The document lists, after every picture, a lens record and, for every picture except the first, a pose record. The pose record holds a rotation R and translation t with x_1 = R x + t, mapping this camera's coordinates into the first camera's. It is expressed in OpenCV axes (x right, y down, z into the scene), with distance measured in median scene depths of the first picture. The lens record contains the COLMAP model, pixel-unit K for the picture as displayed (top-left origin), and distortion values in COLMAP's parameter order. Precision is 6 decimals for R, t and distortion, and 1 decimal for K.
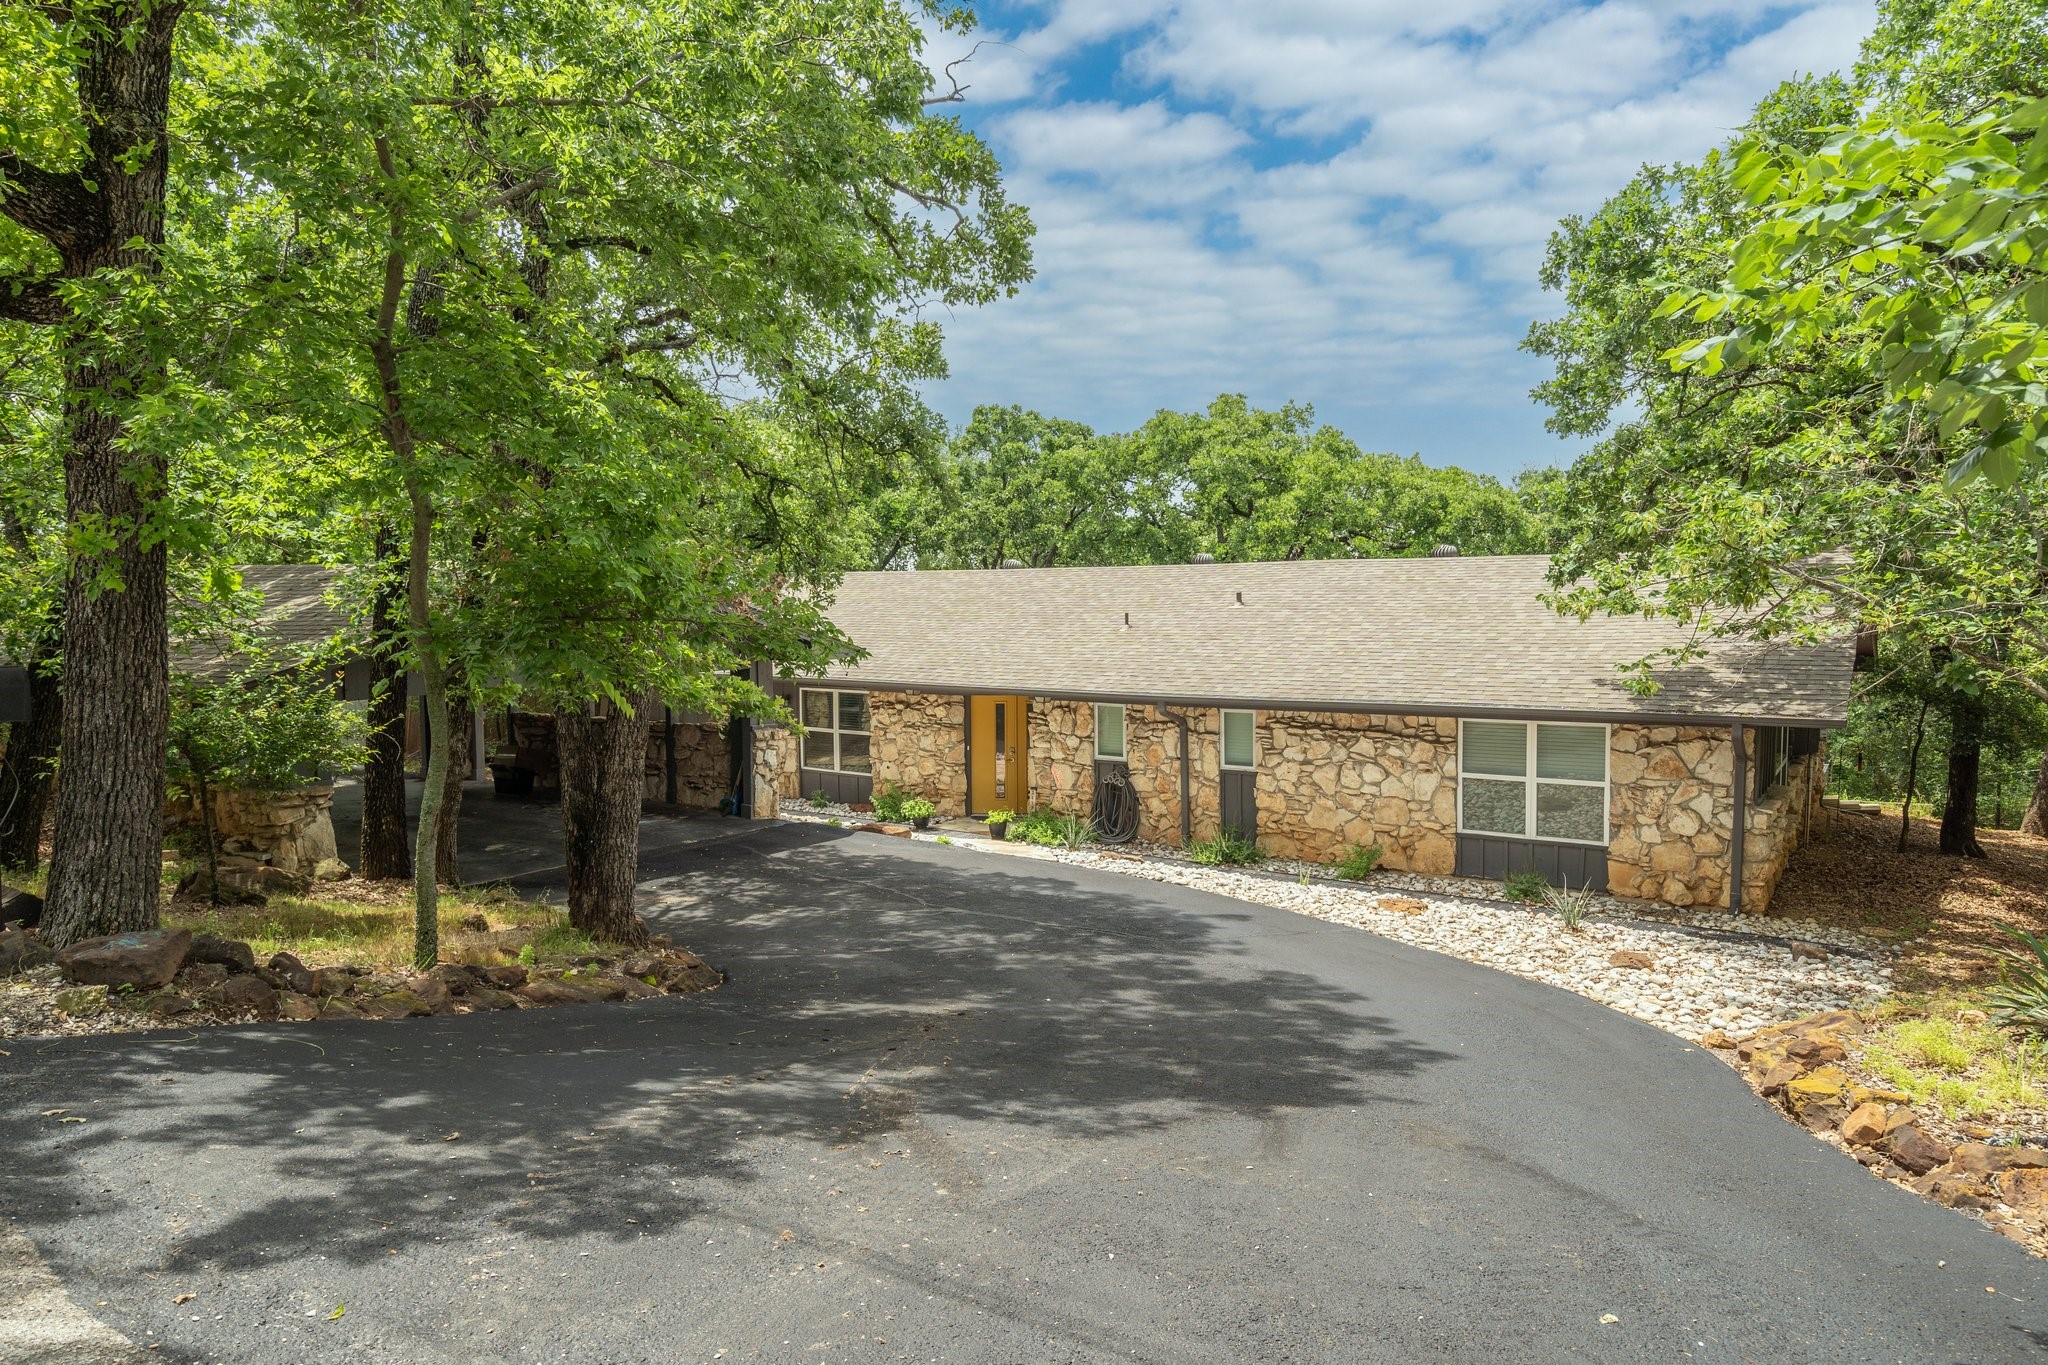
lens RADIAL K [[1285.3, 0, 1022.4], [0, 1285.3, 689.3], [0, 0, 1]] dist [0.005869, -0.001531]
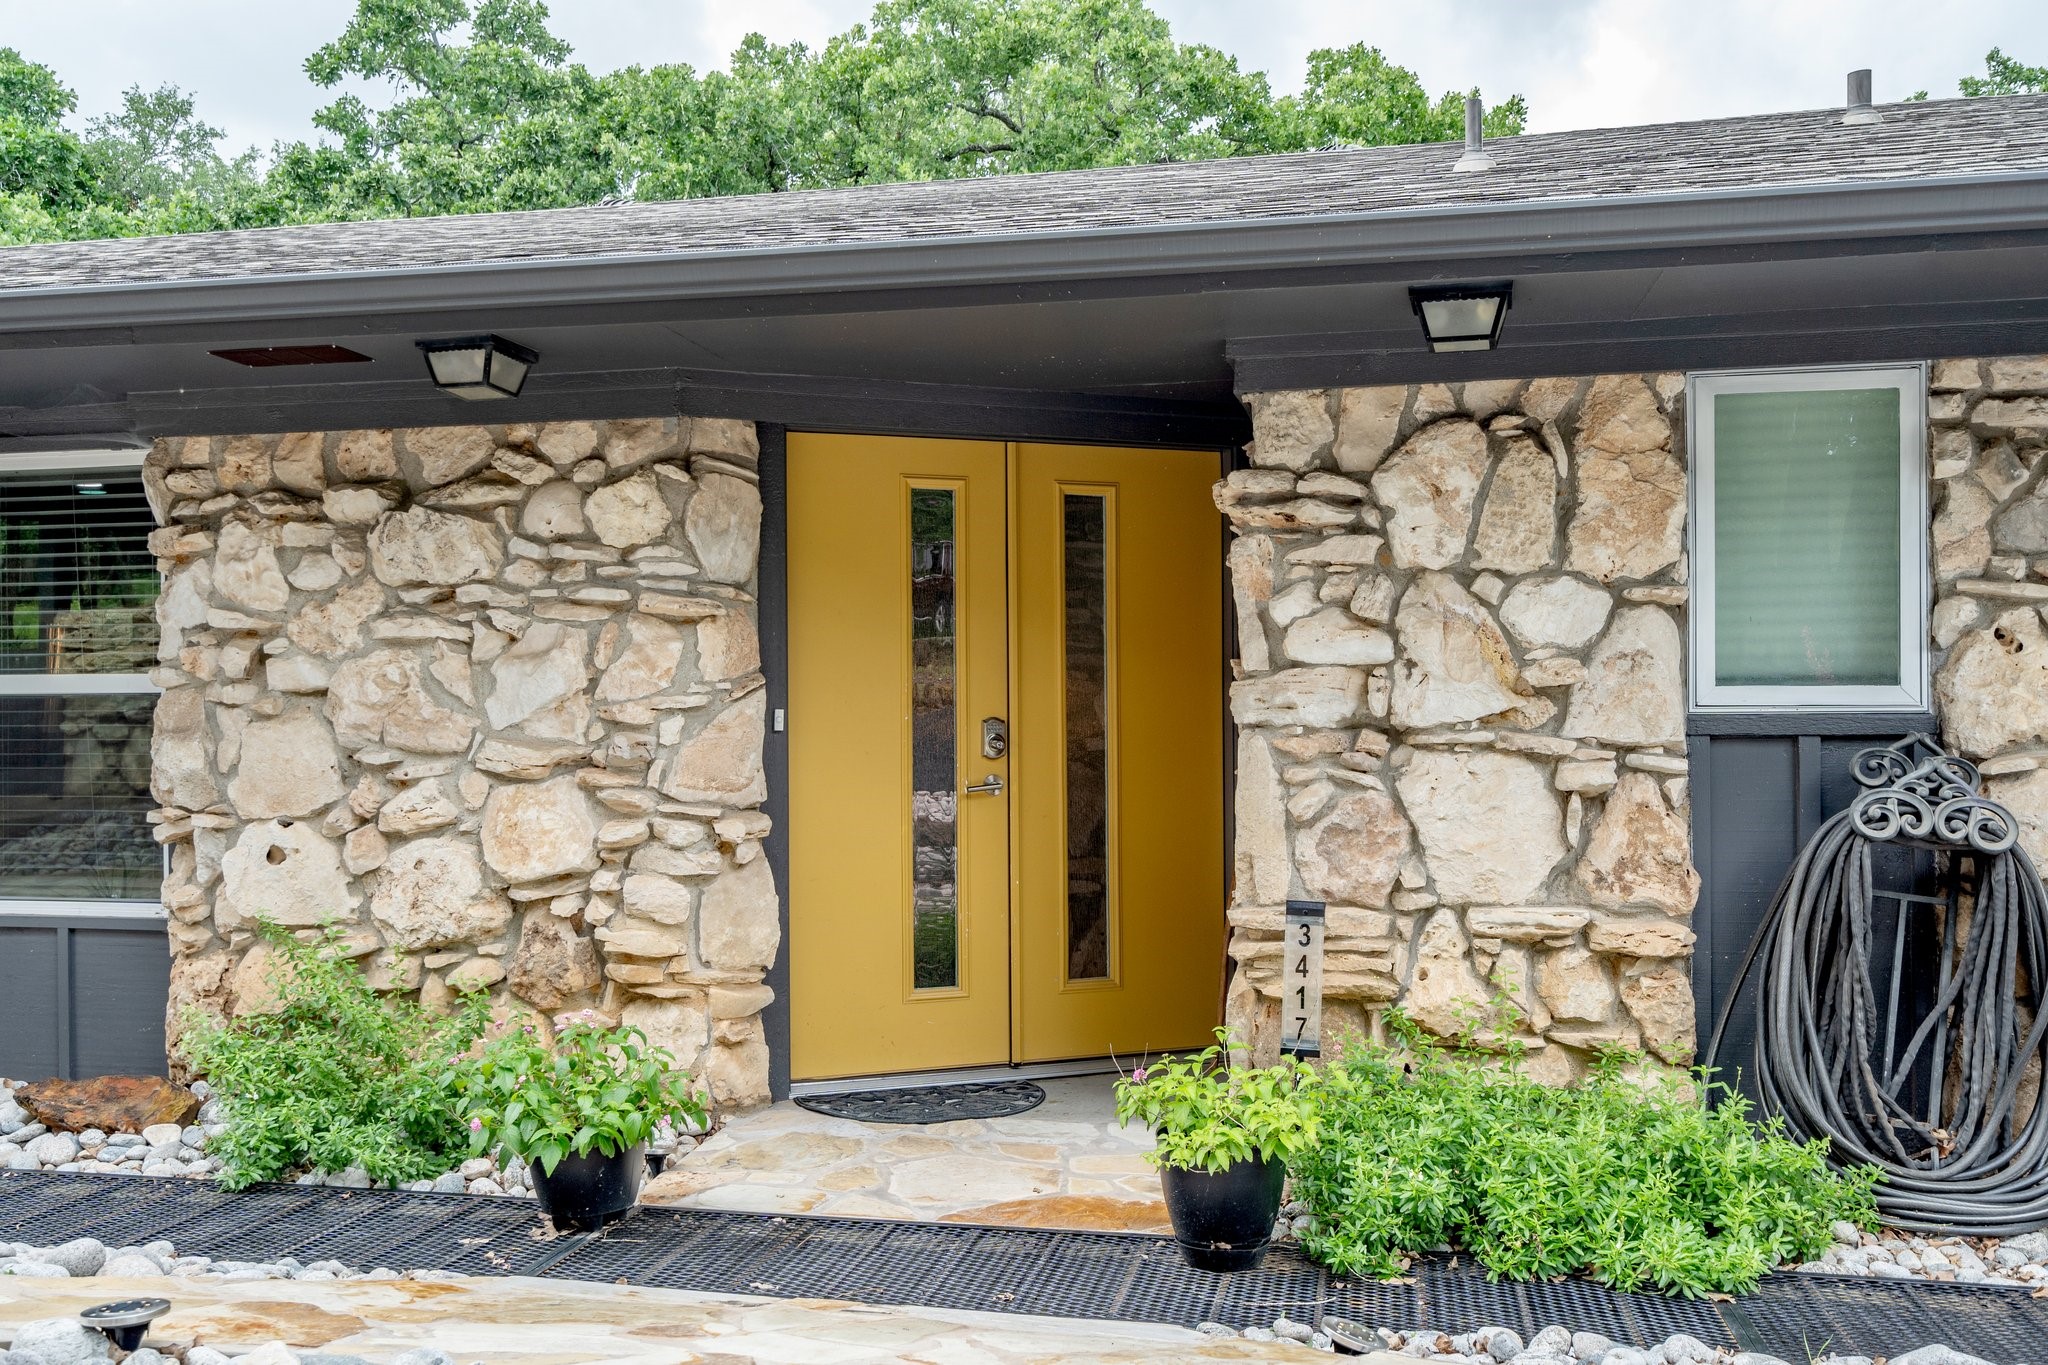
lens RADIAL K [[1777.8, 0, 1024.0], [0, 1777.8, 682.5], [0, 0, 1]] dist [0.005941, 0.002646]
pose [[0.919703, 0.006989, 0.392553, -0.109125], [0.029238, 0.995846, -0.086232, 0.063243], [-0.391525, 0.090785, 0.915678, 0.757784]]
